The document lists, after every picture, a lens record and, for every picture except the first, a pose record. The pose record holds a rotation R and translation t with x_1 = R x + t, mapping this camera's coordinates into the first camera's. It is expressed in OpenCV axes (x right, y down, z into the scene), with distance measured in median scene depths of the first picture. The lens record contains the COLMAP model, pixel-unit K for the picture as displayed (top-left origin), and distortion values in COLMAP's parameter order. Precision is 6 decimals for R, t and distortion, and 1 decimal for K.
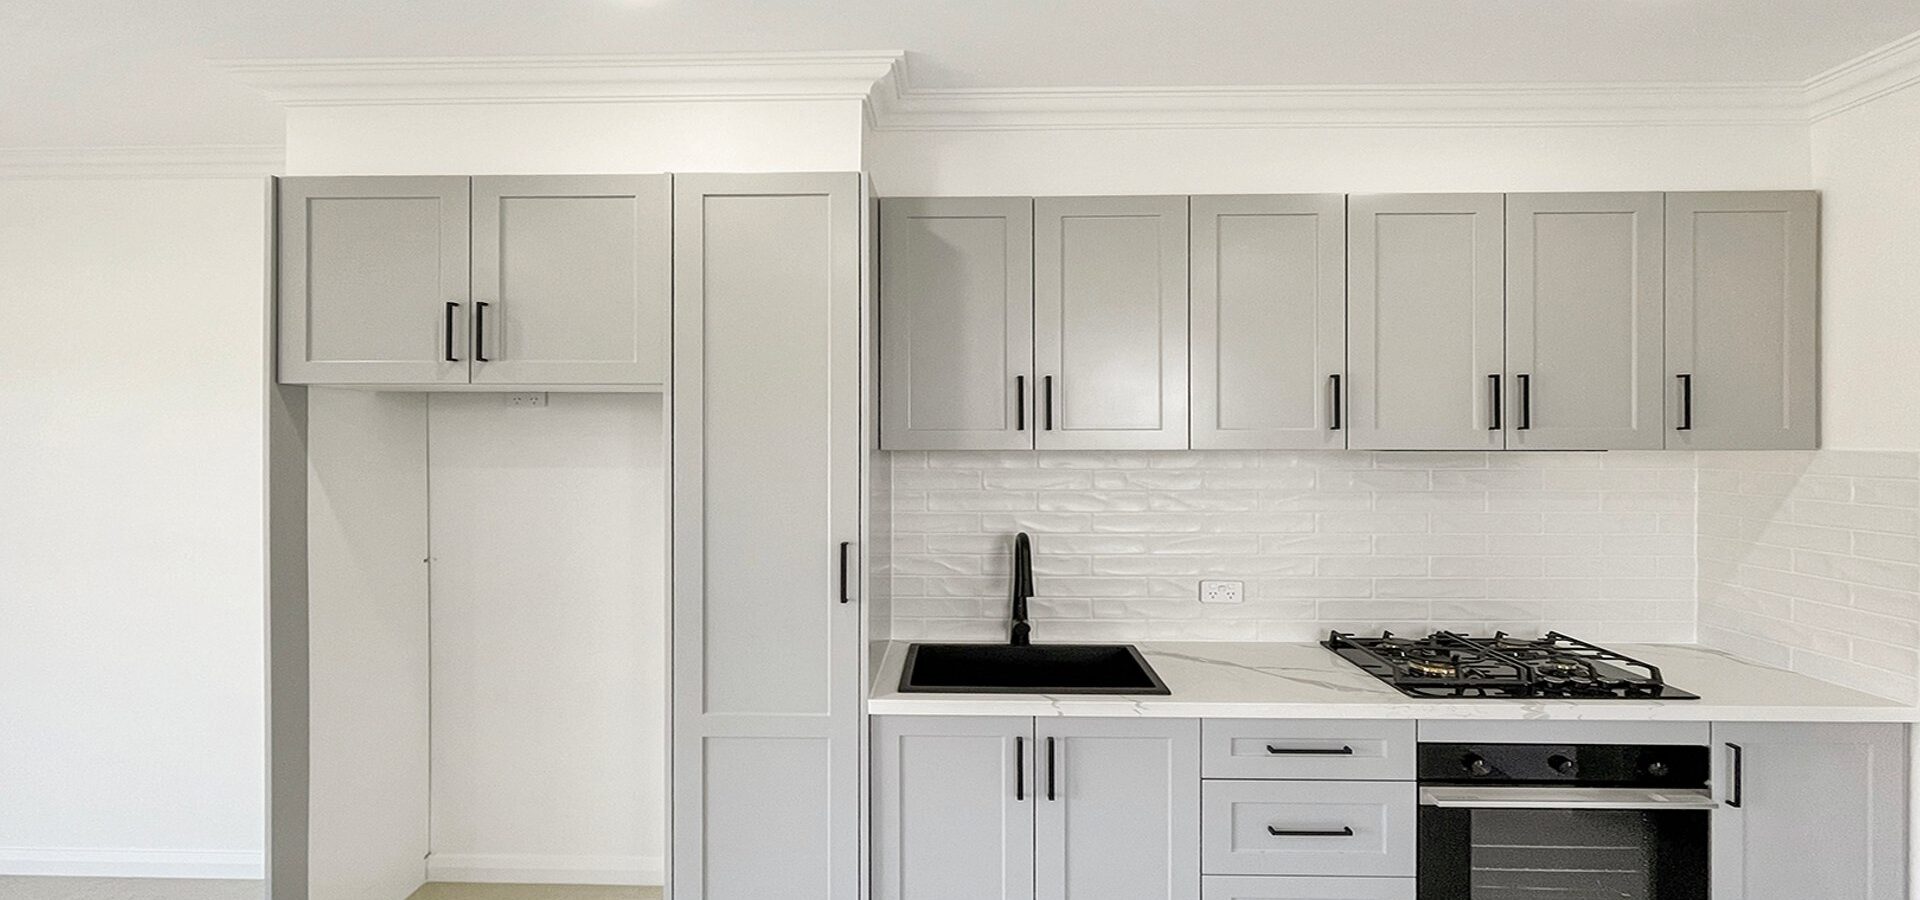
lens RADIAL K [[975.7, 0, 960.7], [0, 975.7, 436.0], [0, 0, 1]] dist [0.003686, 0.000893]
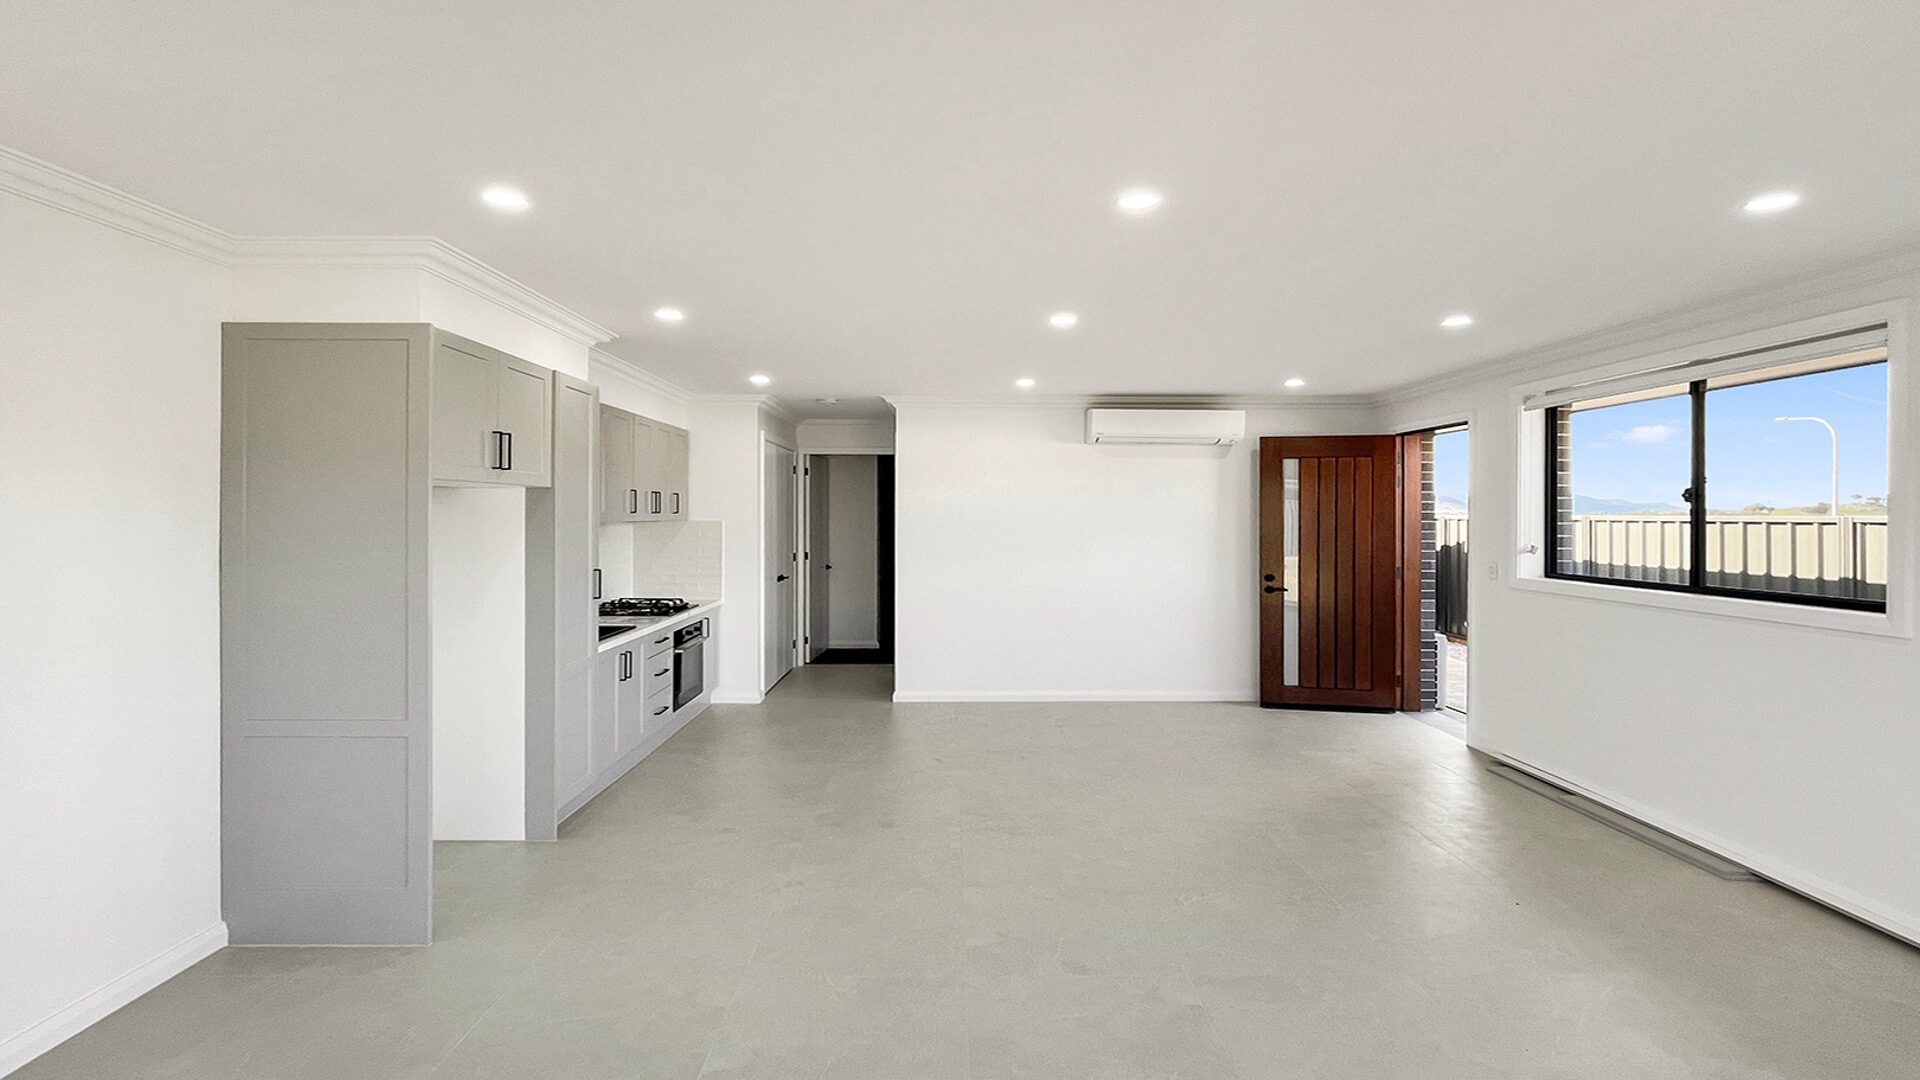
lens RADIAL K [[930.4, 0, 960.0], [0, 930.4, 540.0], [0, 0, 1]] dist [0.000225, 0.000006]
pose [[-0.044909, -0.024559, 0.998689, -1.975479], [-0.003993, 0.999694, 0.024404, -0.001558], [-0.998983, -0.002892, -0.044993, 0.327723]]
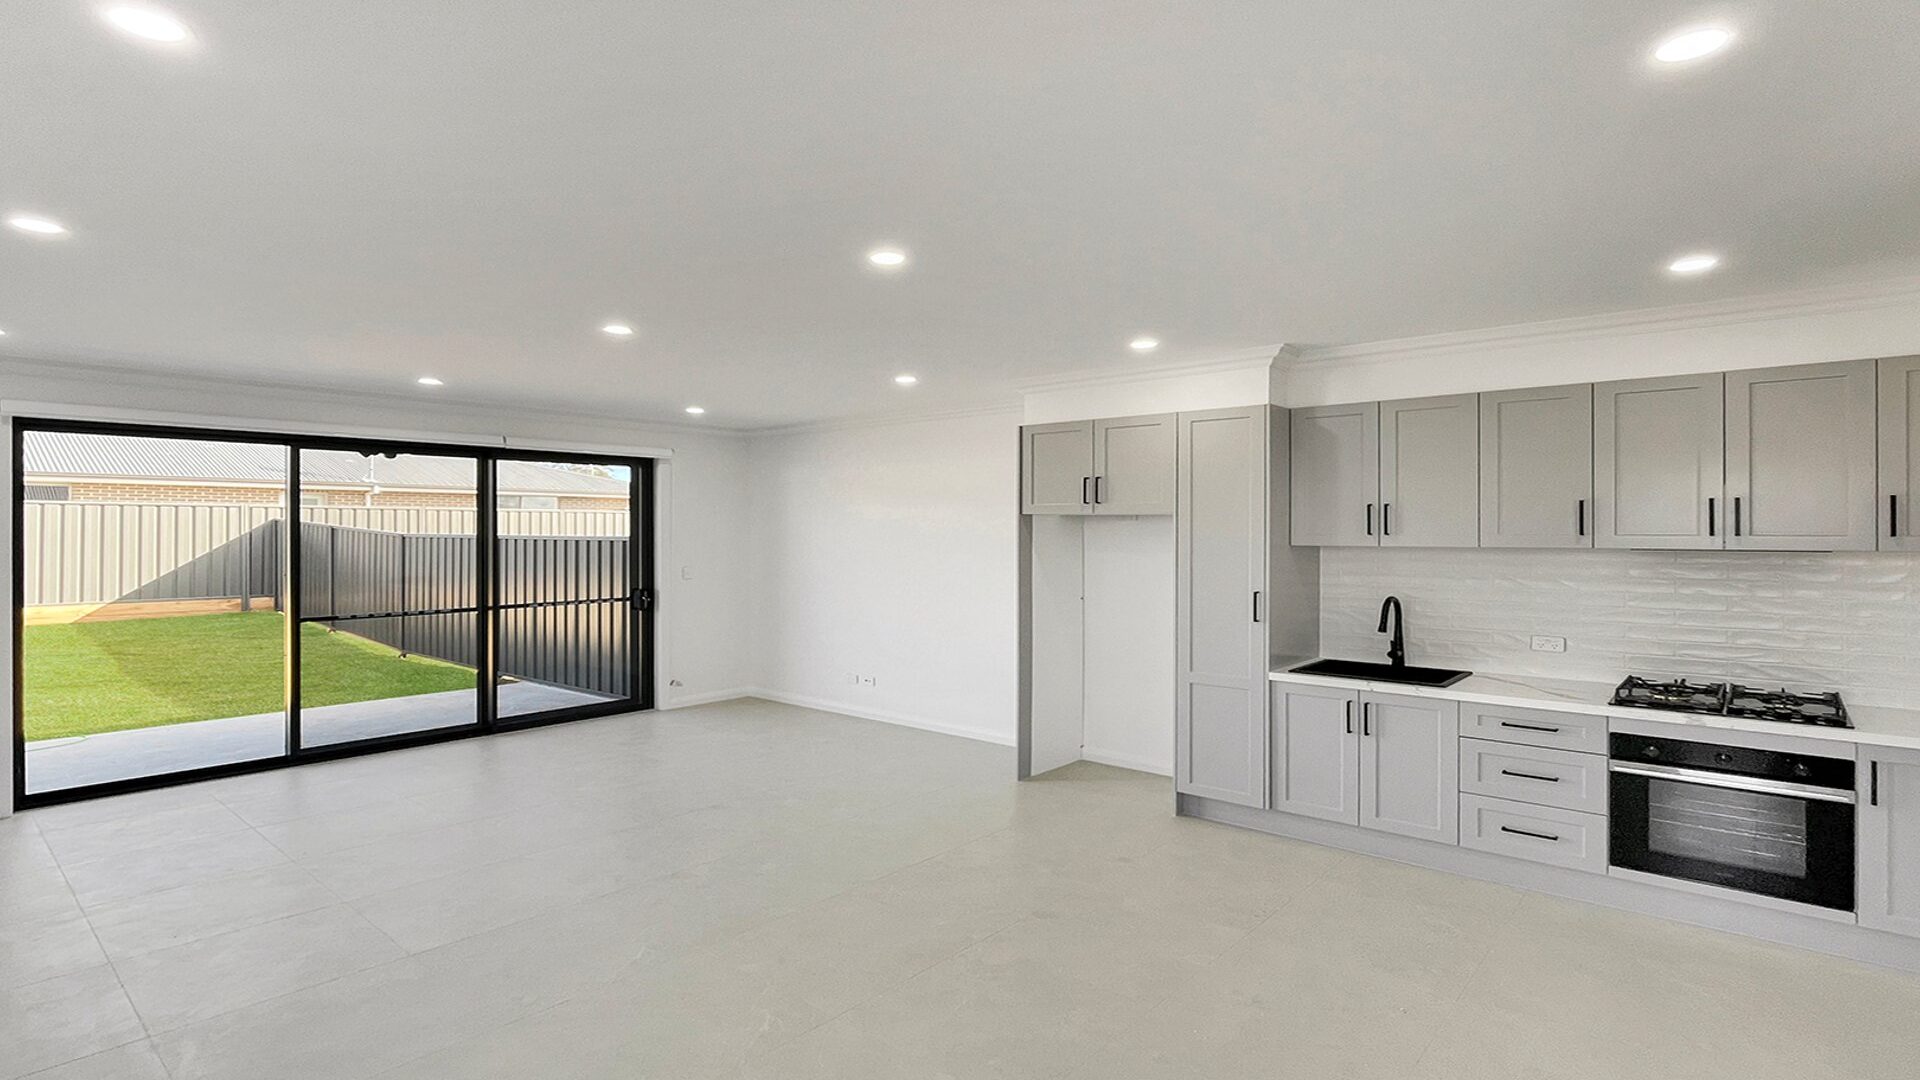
lens RADIAL K [[930.4, 0, 960.0], [0, 930.4, 540.0], [0, 0, 1]] dist [0.000225, 0.000006]
pose [[0.784907, 0.006276, -0.619581, 0.560060], [0.002599, 0.999907, 0.013422, -0.023151], [0.619608, -0.012145, 0.784818, -0.830723]]
